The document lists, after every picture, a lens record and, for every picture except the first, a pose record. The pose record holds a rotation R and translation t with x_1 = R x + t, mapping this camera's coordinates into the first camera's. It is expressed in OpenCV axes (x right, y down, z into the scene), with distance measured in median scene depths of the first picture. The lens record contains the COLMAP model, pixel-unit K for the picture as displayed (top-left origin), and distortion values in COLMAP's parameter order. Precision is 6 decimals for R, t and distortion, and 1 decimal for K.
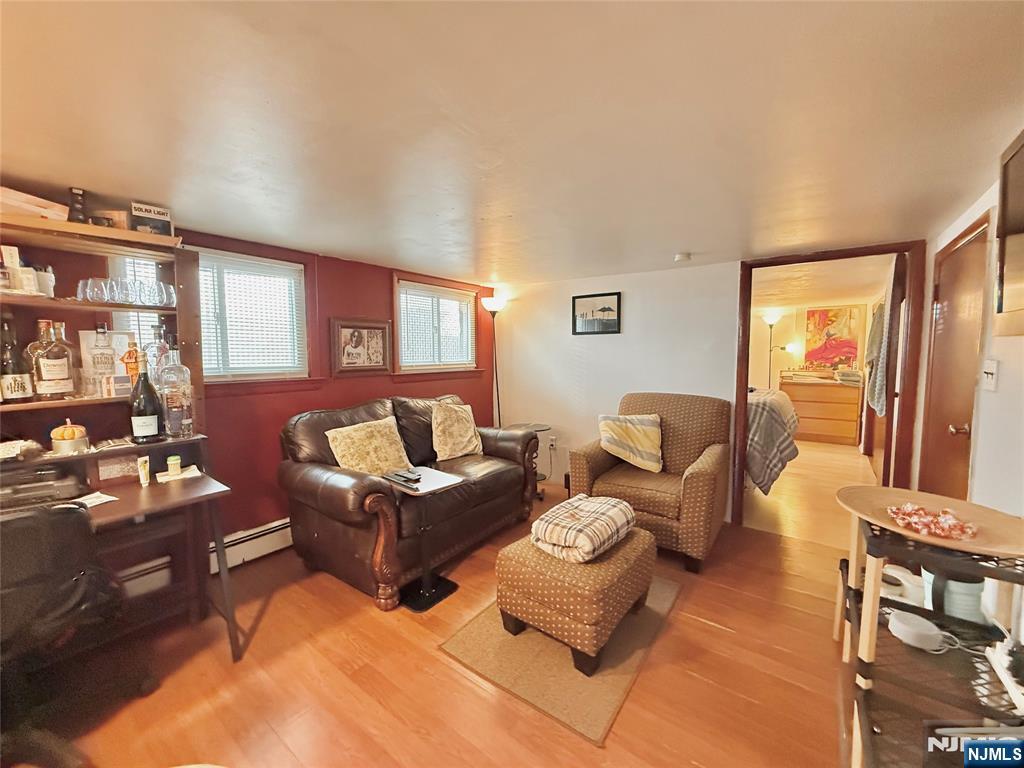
lens RADIAL K [[406.9, 0, 512.4], [0, 406.9, 383.2], [0, 0, 1]] dist [-0.003128, 0.001265]
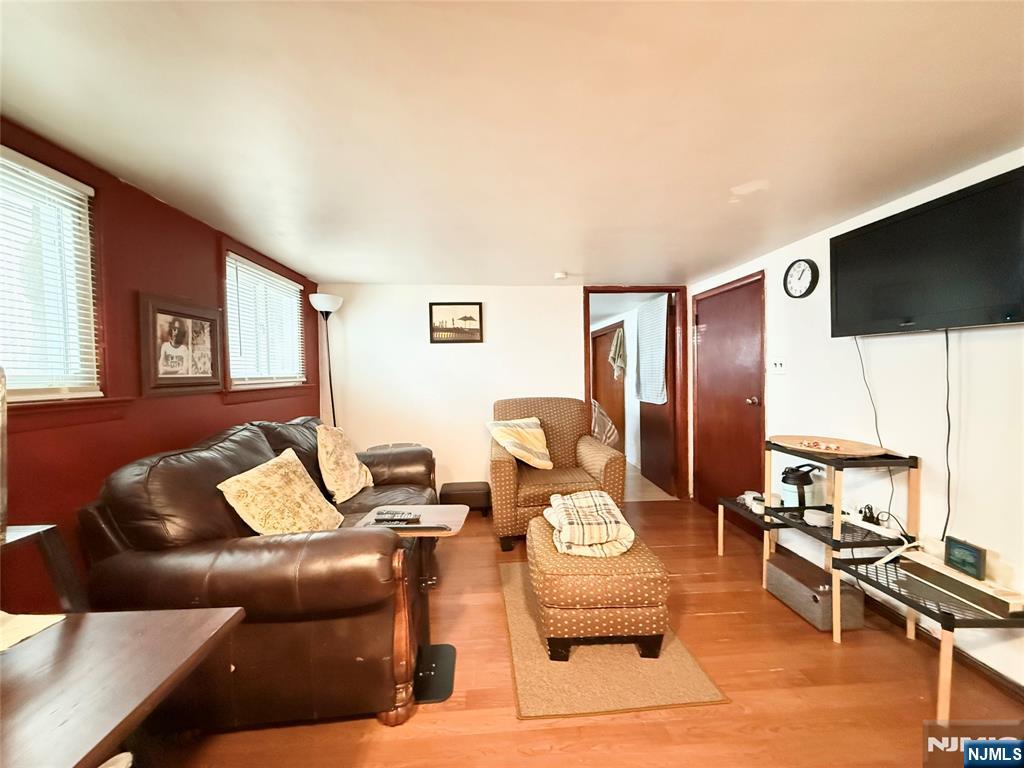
lens RADIAL K [[406.9, 0, 511.6], [0, 406.9, 382.7], [0, 0, 1]] dist [-0.003128, 0.001265]
pose [[0.758827, -0.027814, 0.650698, -0.399178], [0.064426, 0.997393, -0.032499, 0.017488], [-0.648097, 0.066583, 0.758641, 0.217833]]
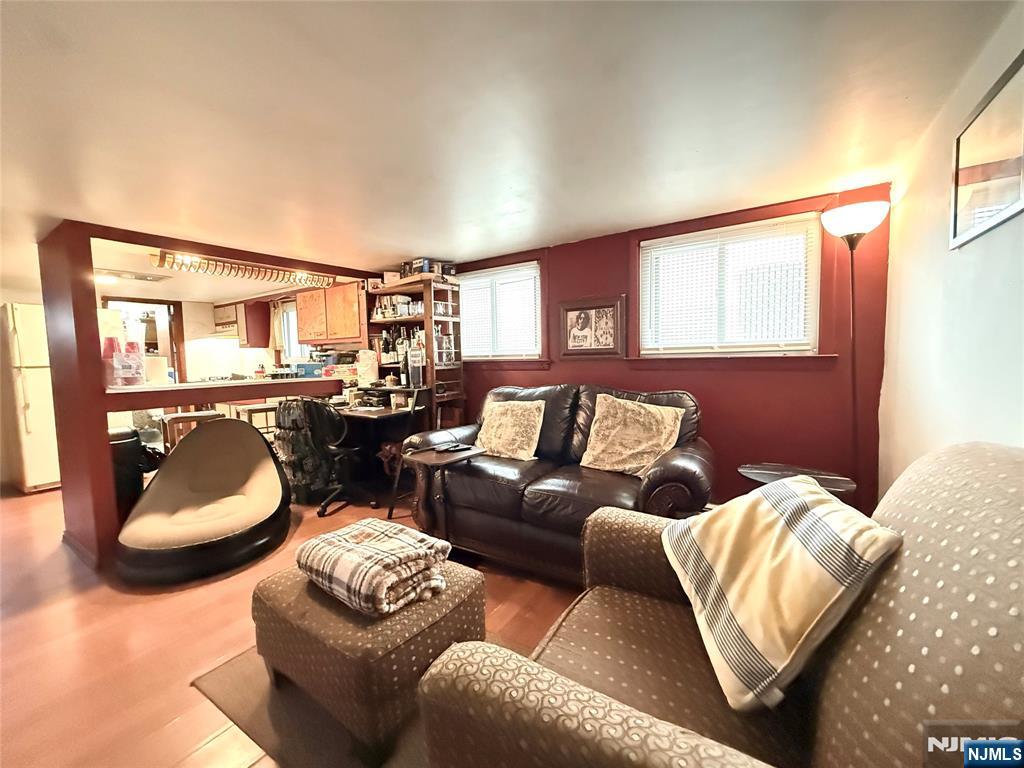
lens RADIAL K [[406.9, 0, 509.8], [0, 406.9, 384.8], [0, 0, 1]] dist [-0.003128, 0.001265]
pose [[0.063250, 0.069074, -0.995604, 0.573798], [-0.052265, 0.996462, 0.065814, -0.011774], [0.996628, 0.047873, 0.066636, 0.765156]]
